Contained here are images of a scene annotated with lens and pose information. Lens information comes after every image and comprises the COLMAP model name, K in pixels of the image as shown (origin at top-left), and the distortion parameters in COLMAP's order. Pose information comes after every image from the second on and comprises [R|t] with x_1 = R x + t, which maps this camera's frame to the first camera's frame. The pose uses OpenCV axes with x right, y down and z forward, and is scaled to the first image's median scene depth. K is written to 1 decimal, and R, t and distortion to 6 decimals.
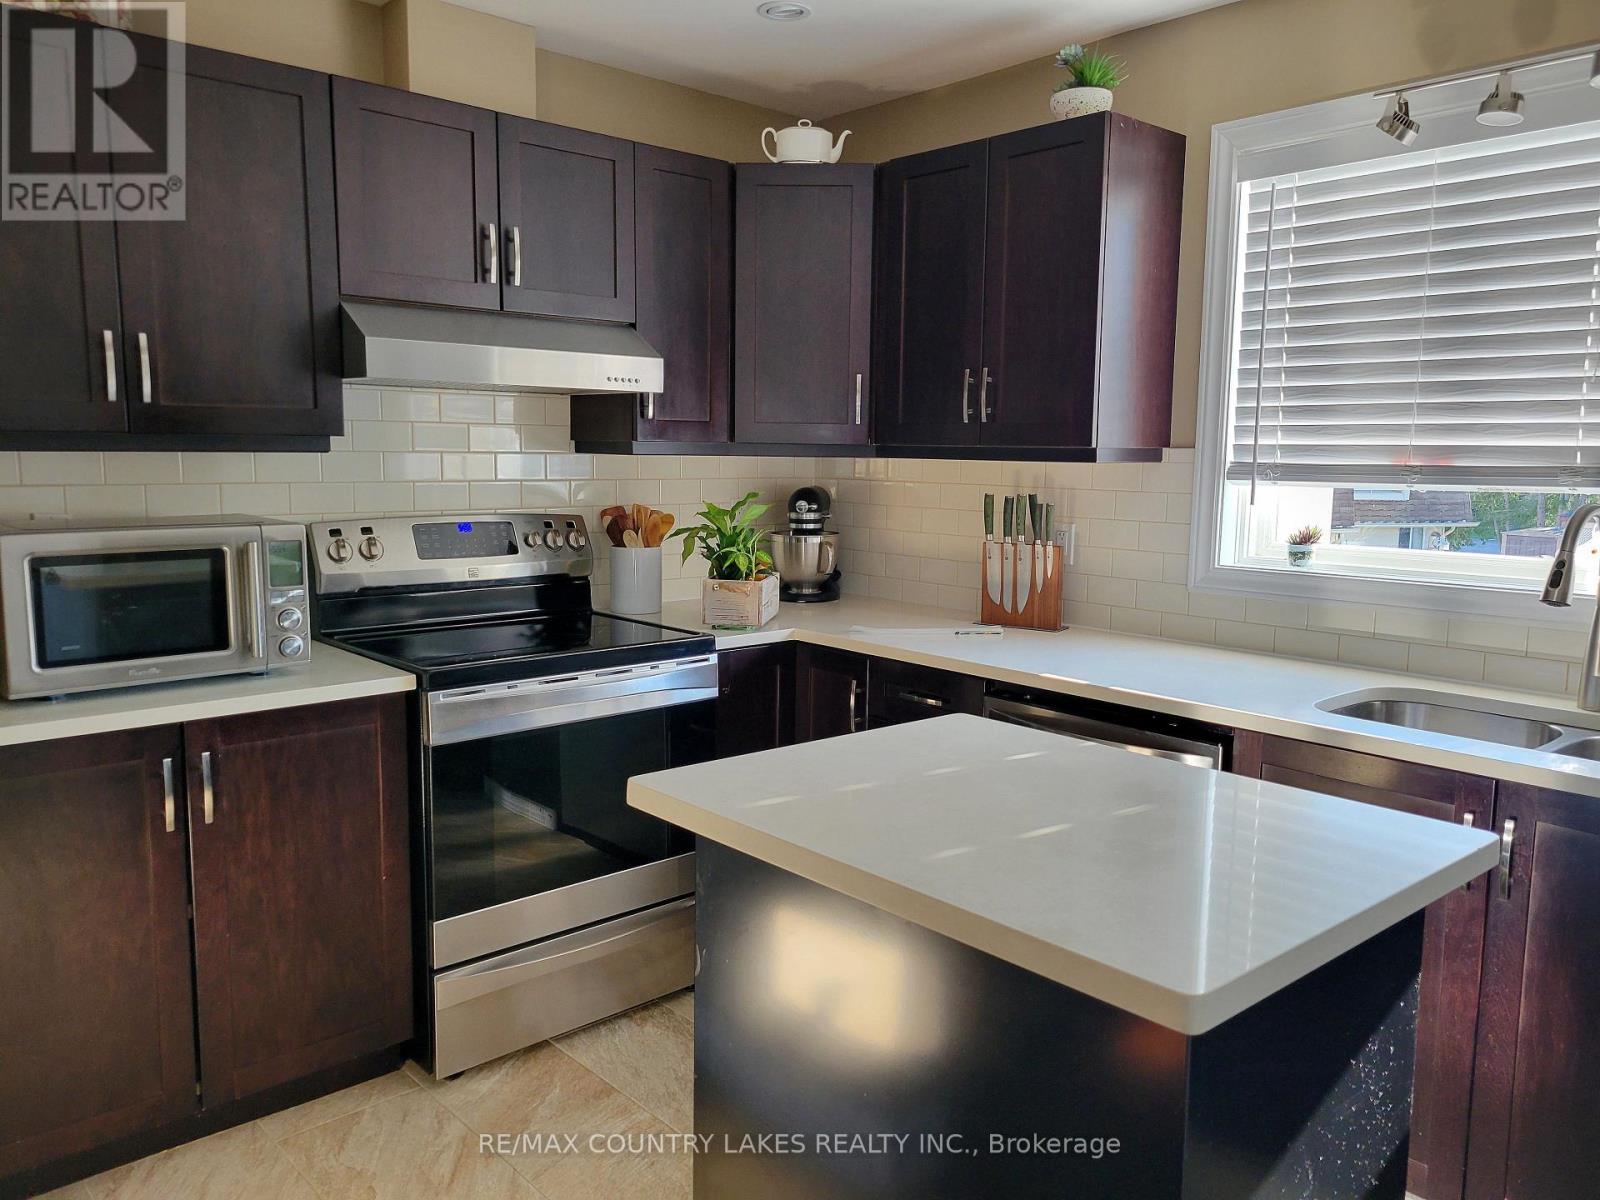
lens RADIAL K [[1221.1, 0, 798.2], [0, 1221.1, 598.4], [0, 0, 1]] dist [0.038915, -0.014387]
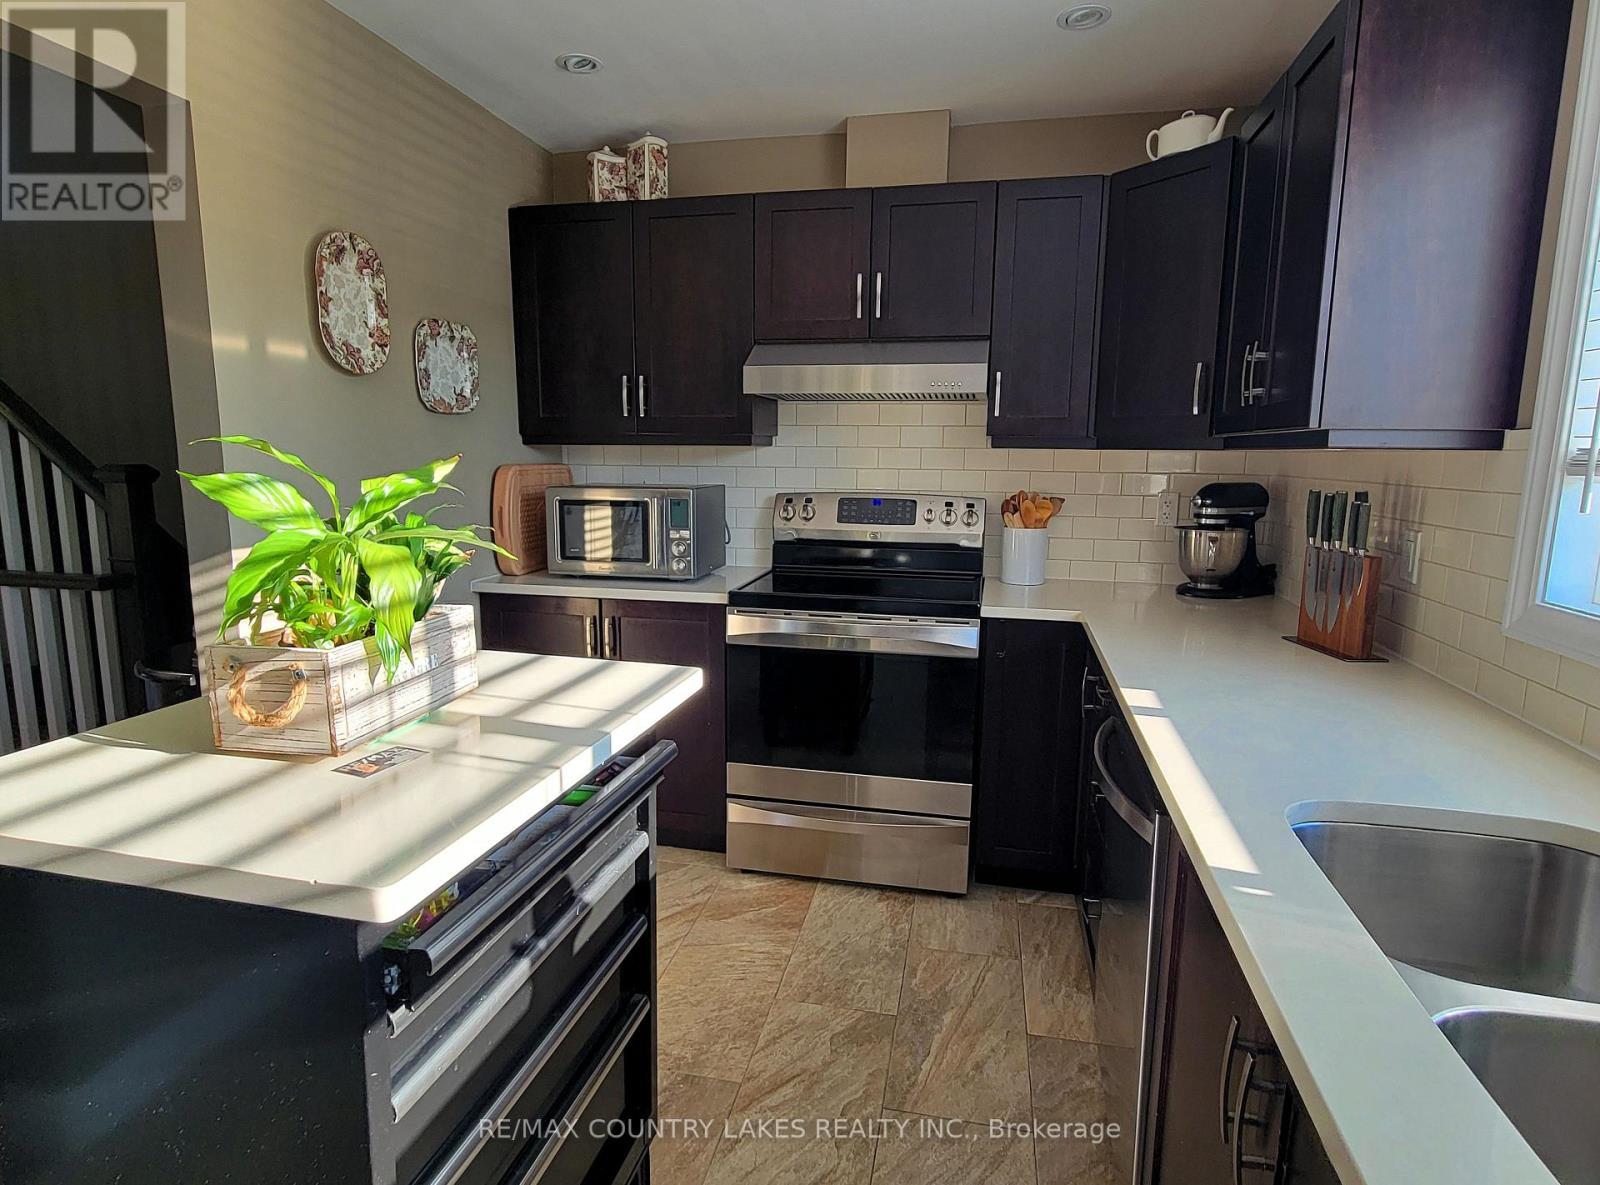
lens RADIAL K [[867.0, 0, 795.0], [0, 867.0, 591.7], [0, 0, 1]] dist [-0.004352, -0.003246]
pose [[0.567615, 0.124745, -0.813789, 0.485322], [-0.106130, 0.991294, 0.077930, -0.025661], [0.816425, 0.042133, 0.575912, 0.384047]]
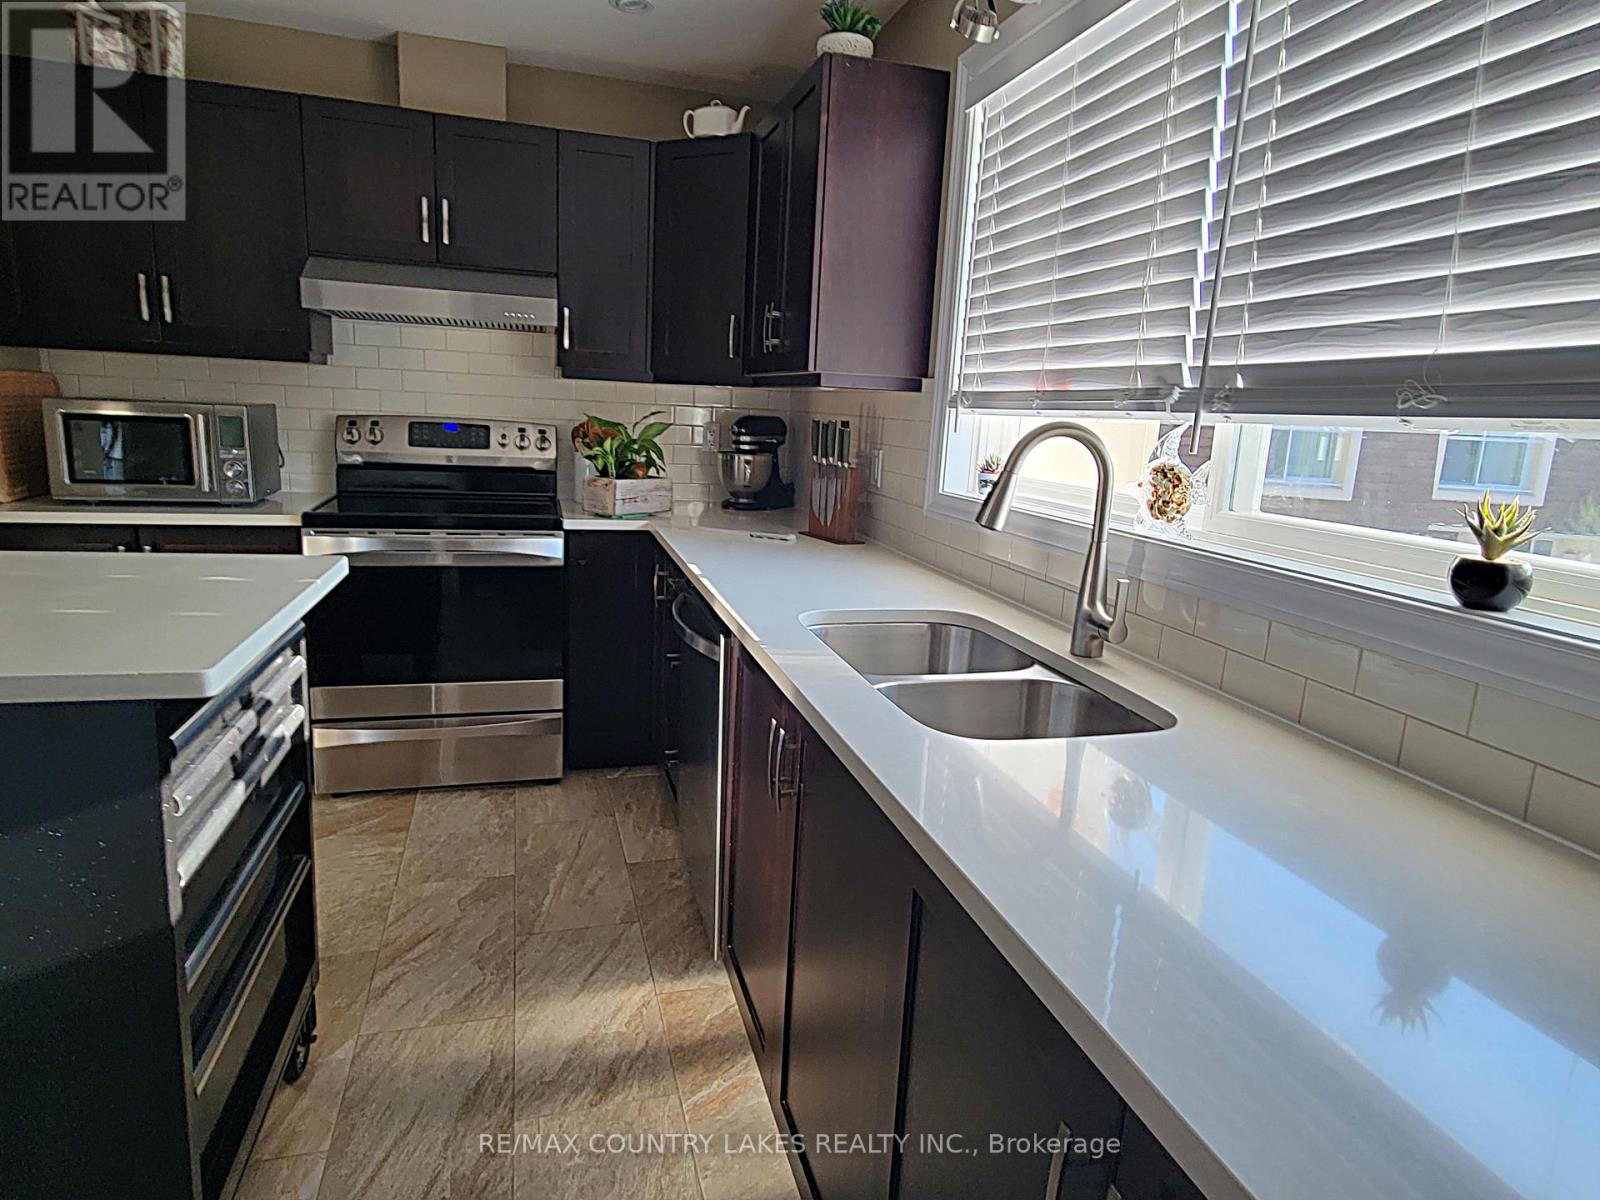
lens RADIAL K [[922.6, 0, 796.7], [0, 922.6, 591.7], [0, 0, 1]] dist [0.007841, -0.001827]
pose [[0.893302, 0.120654, -0.432959, 0.572993], [-0.095338, 0.992241, 0.079805, 0.007134], [0.439229, -0.030012, 0.897874, 0.229292]]
